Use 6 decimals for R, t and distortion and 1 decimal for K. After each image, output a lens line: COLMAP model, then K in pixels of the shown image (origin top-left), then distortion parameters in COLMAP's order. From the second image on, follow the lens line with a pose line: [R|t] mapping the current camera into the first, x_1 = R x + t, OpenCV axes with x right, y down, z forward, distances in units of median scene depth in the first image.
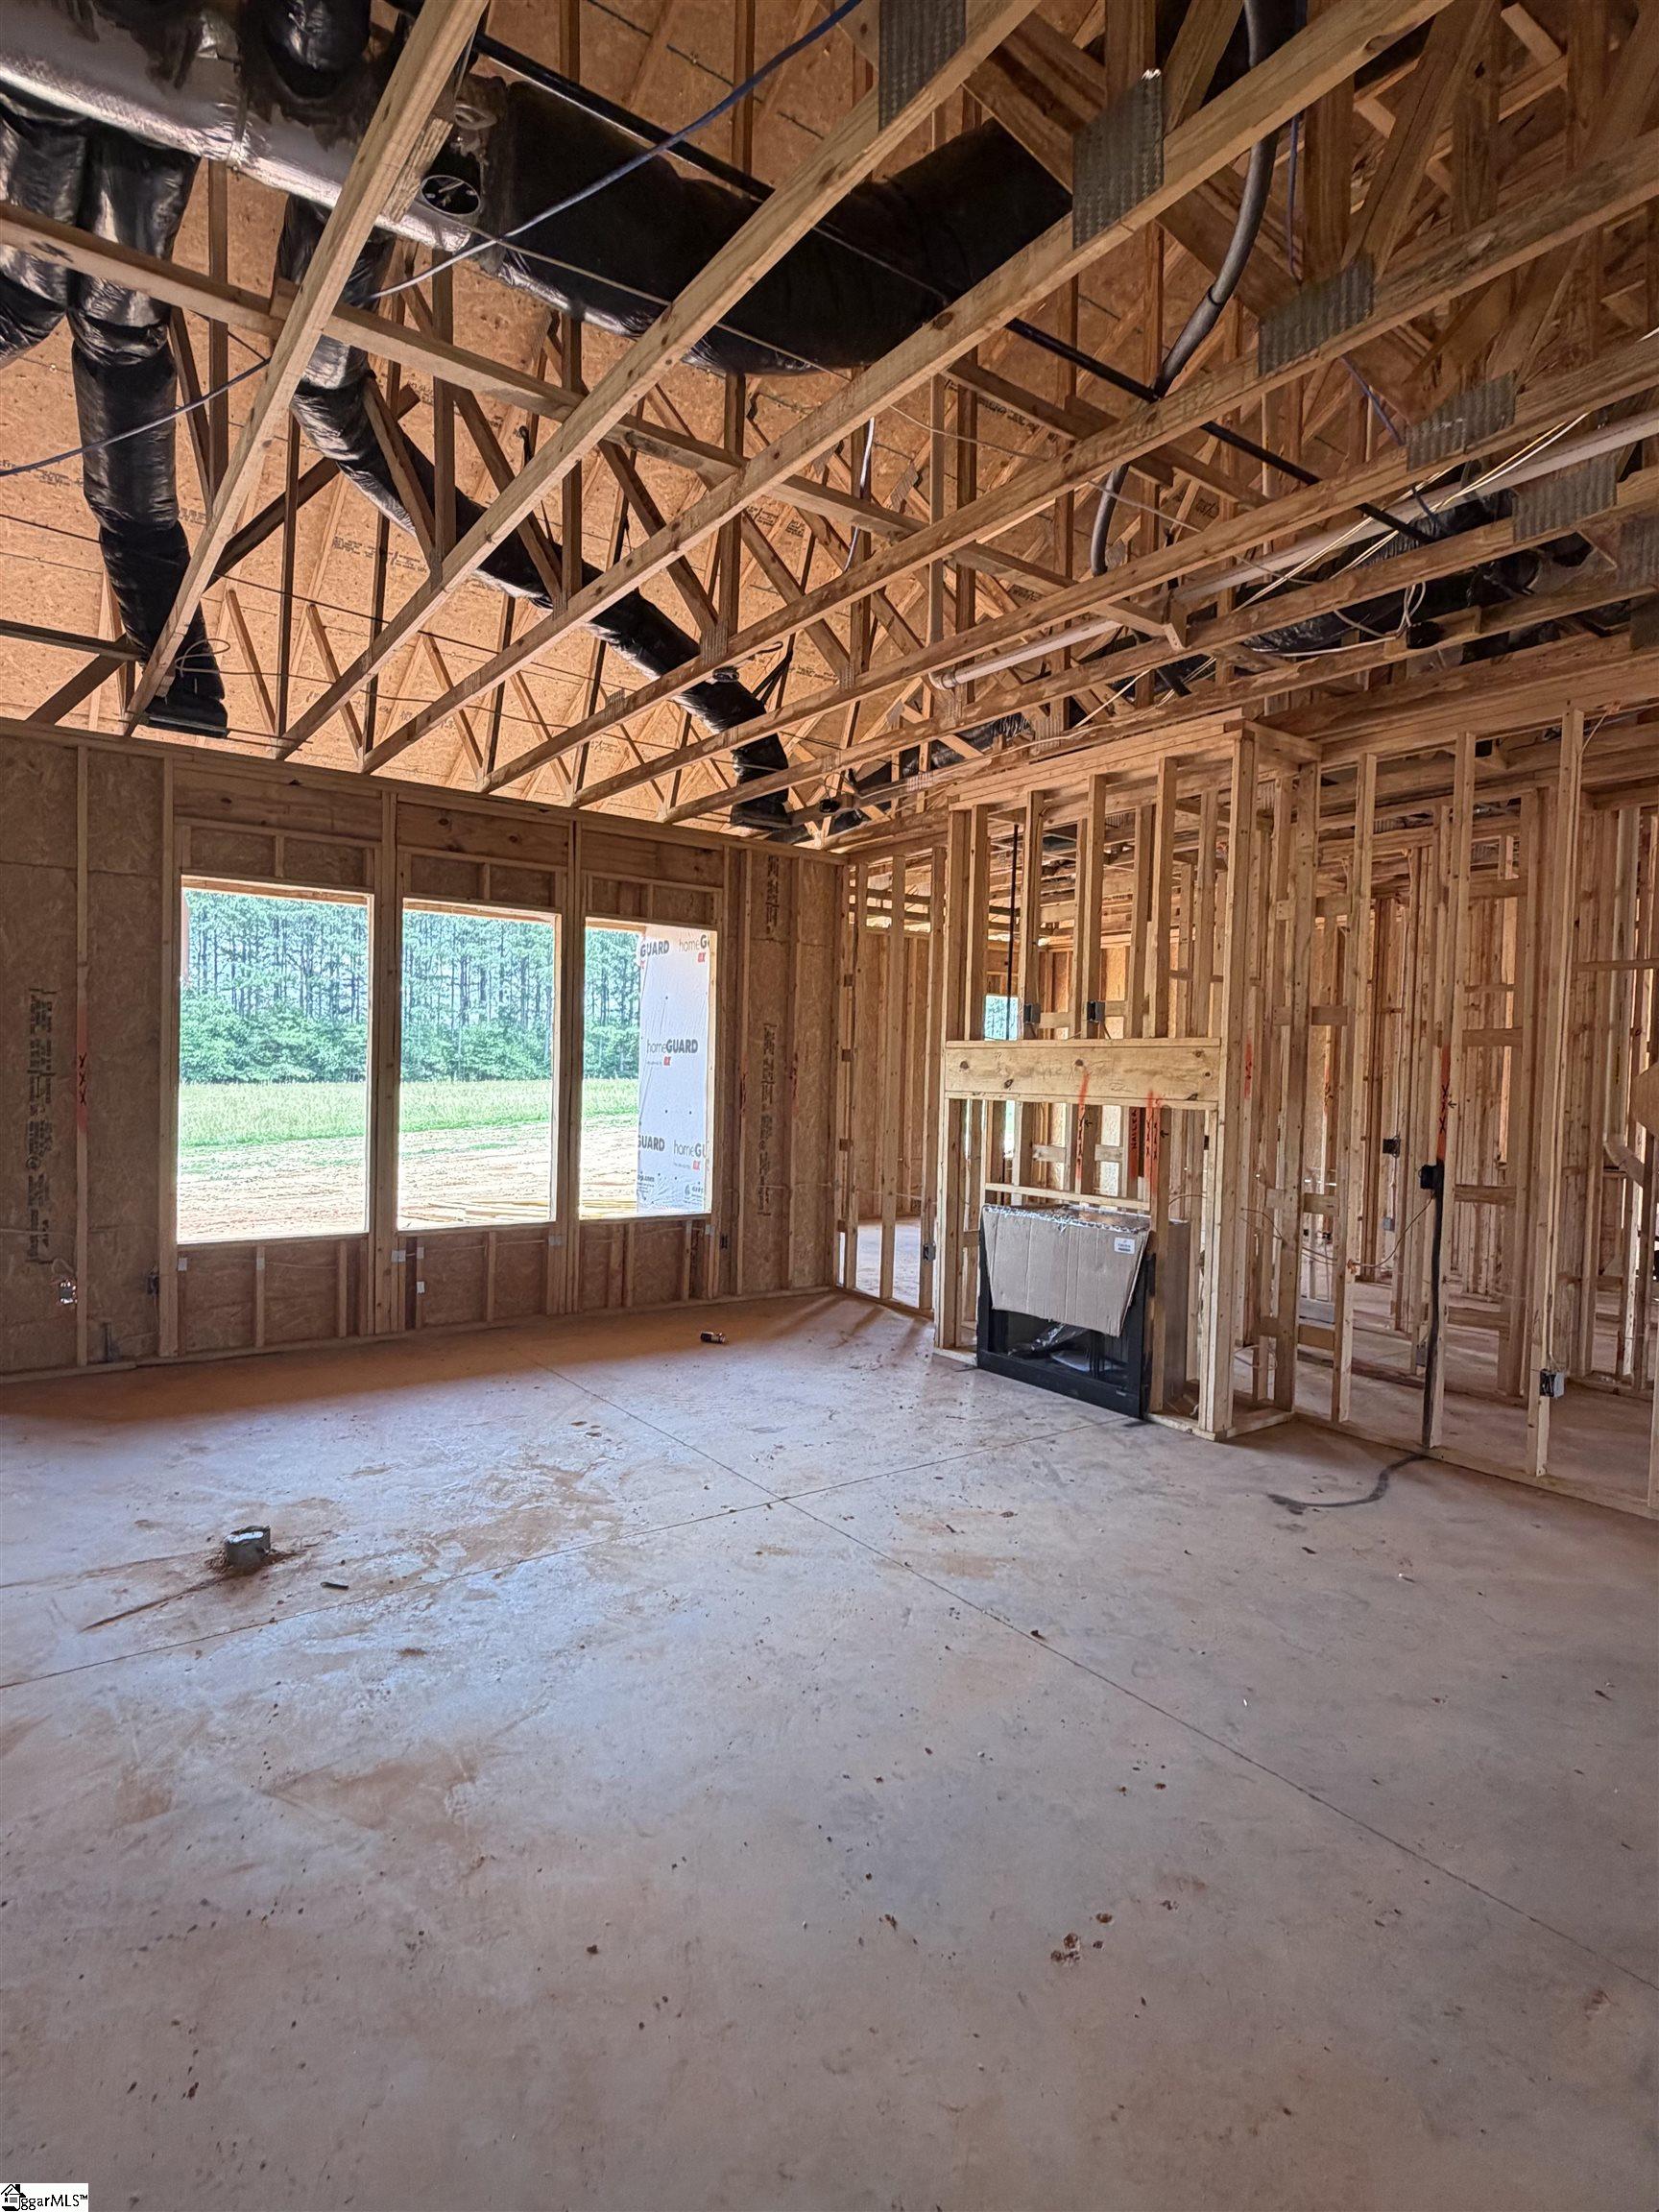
lens RADIAL K [[1170.6, 0, 827.2], [0, 1170.6, 1111.8], [0, 0, 1]] dist [0.000870, -0.000202]
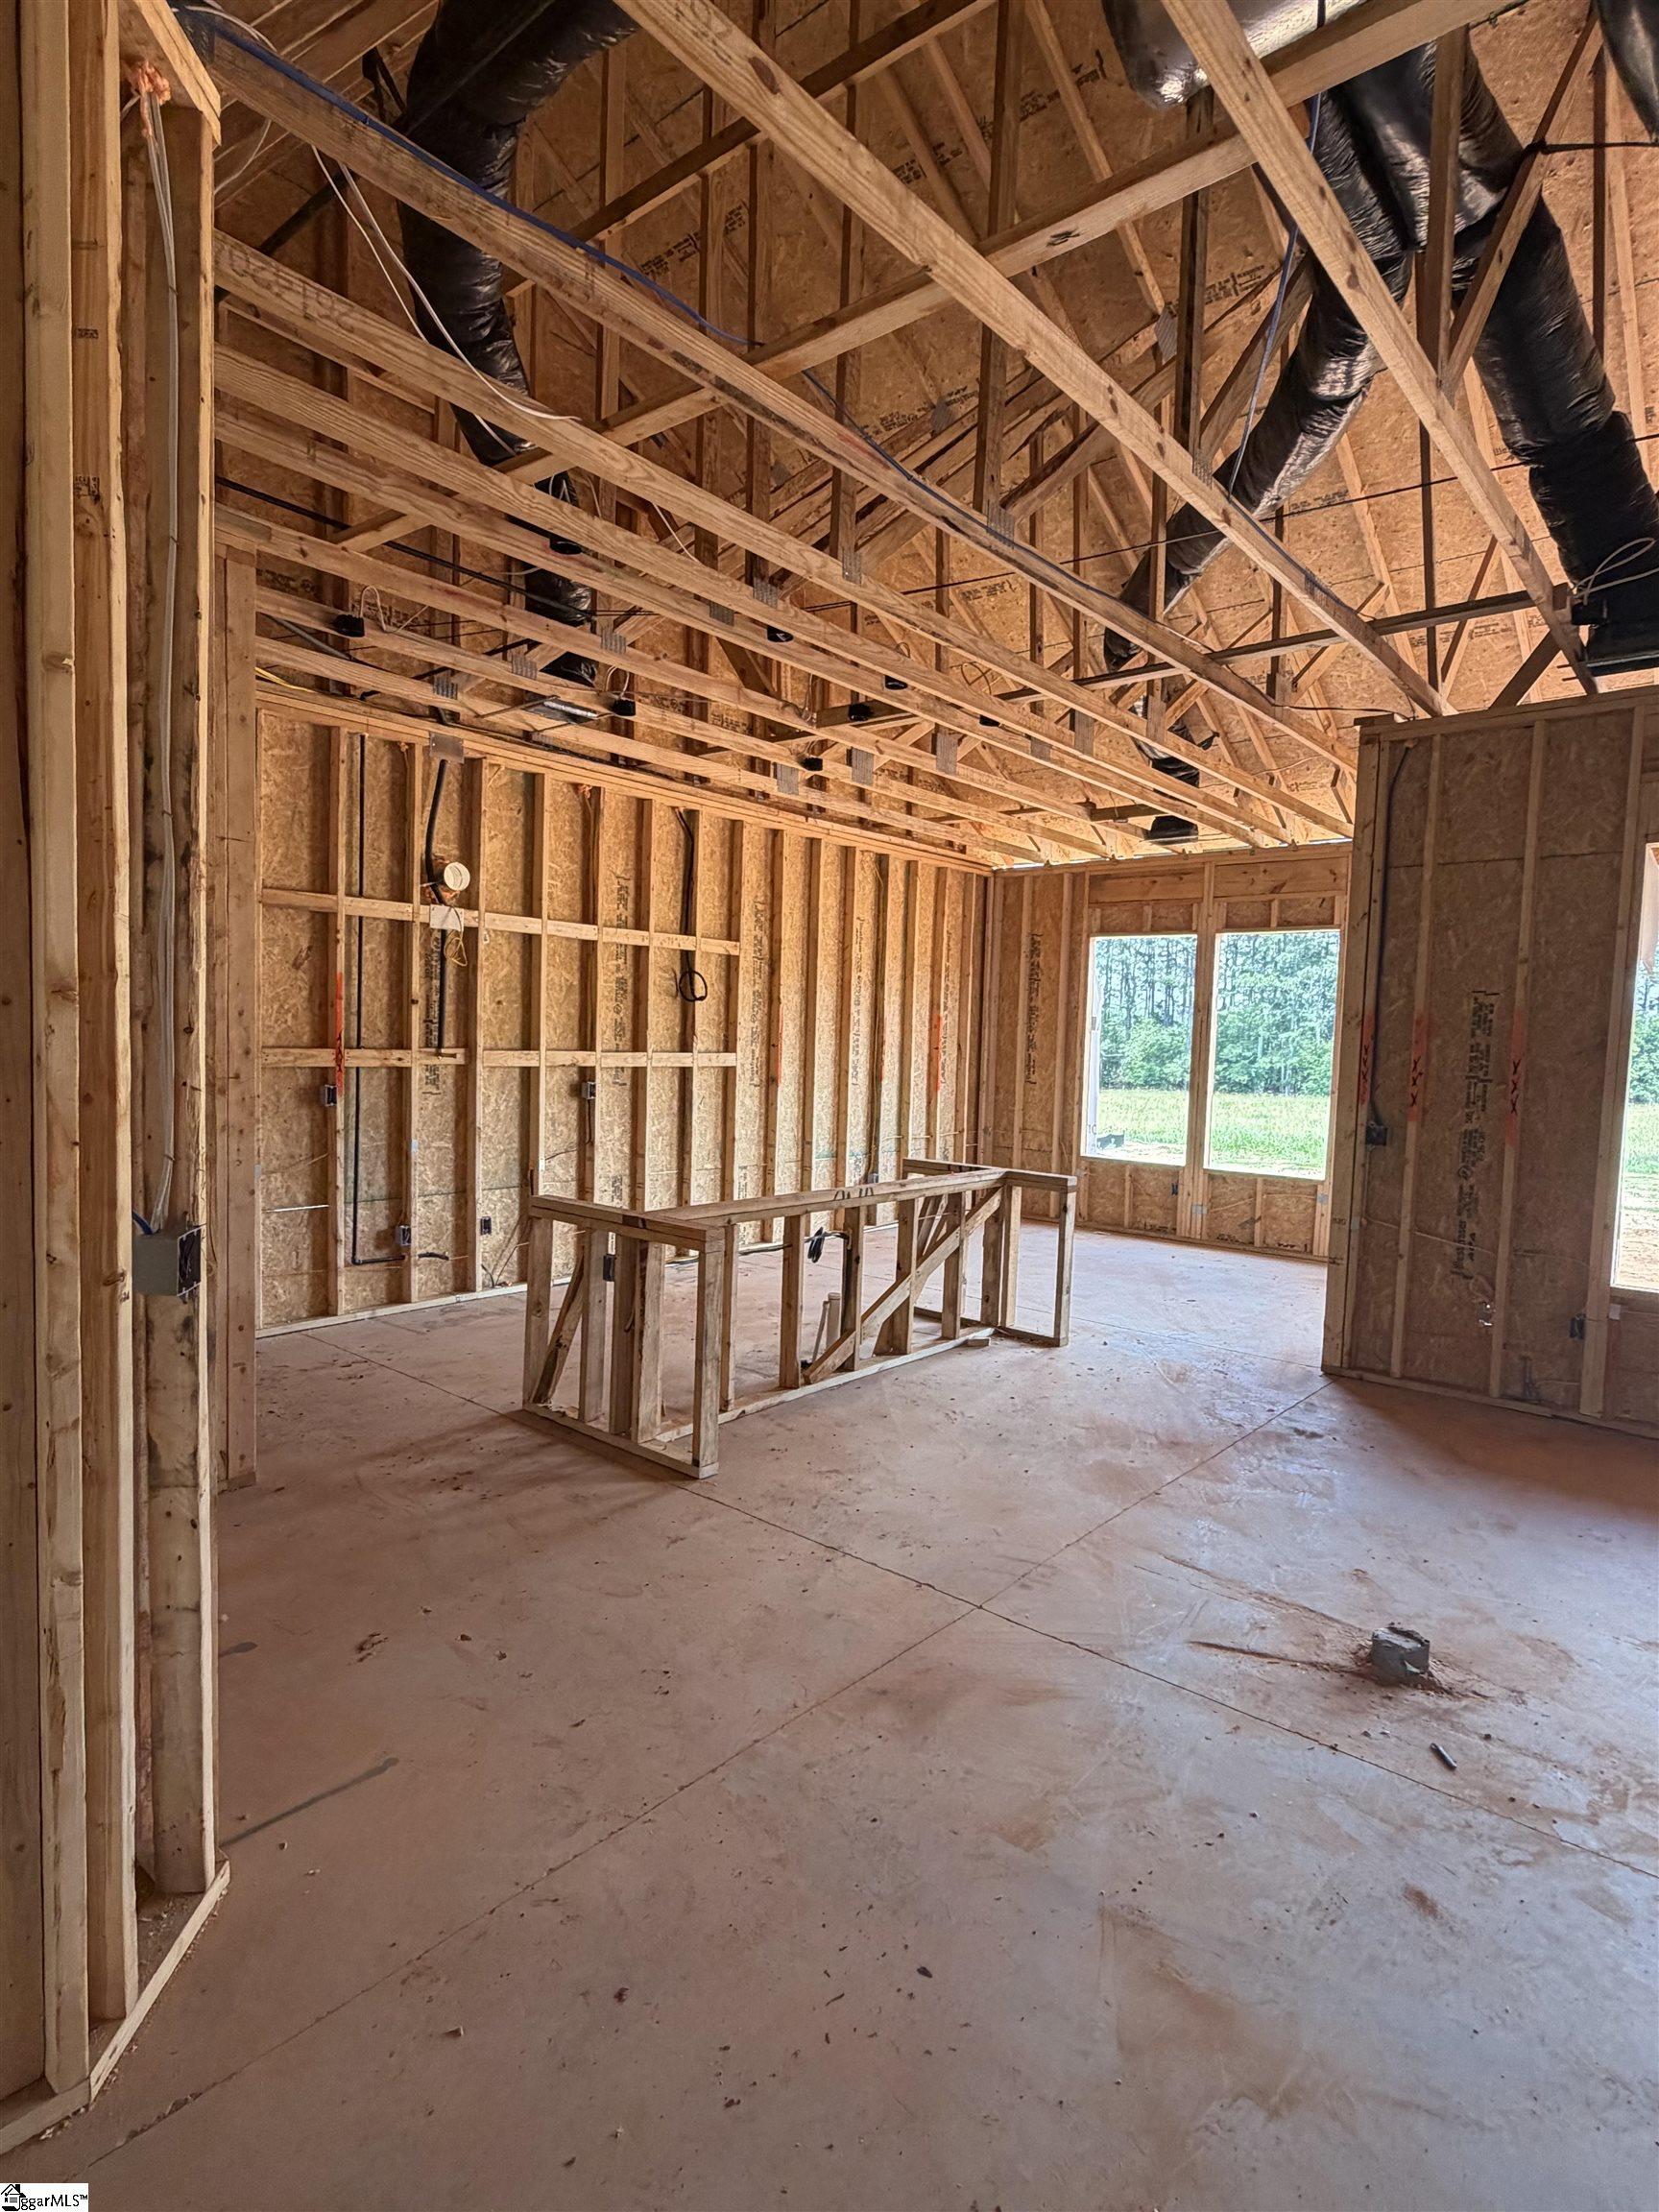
lens RADIAL K [[1170.6, 0, 851.5], [0, 1170.6, 1110.0], [0, 0, 1]] dist [0.003883, -0.000765]
pose [[0.238812, 0.046832, -0.969936, 0.182000], [-0.060835, 0.997596, 0.033189, -0.011744], [0.969158, 0.051080, 0.241087, 0.384655]]
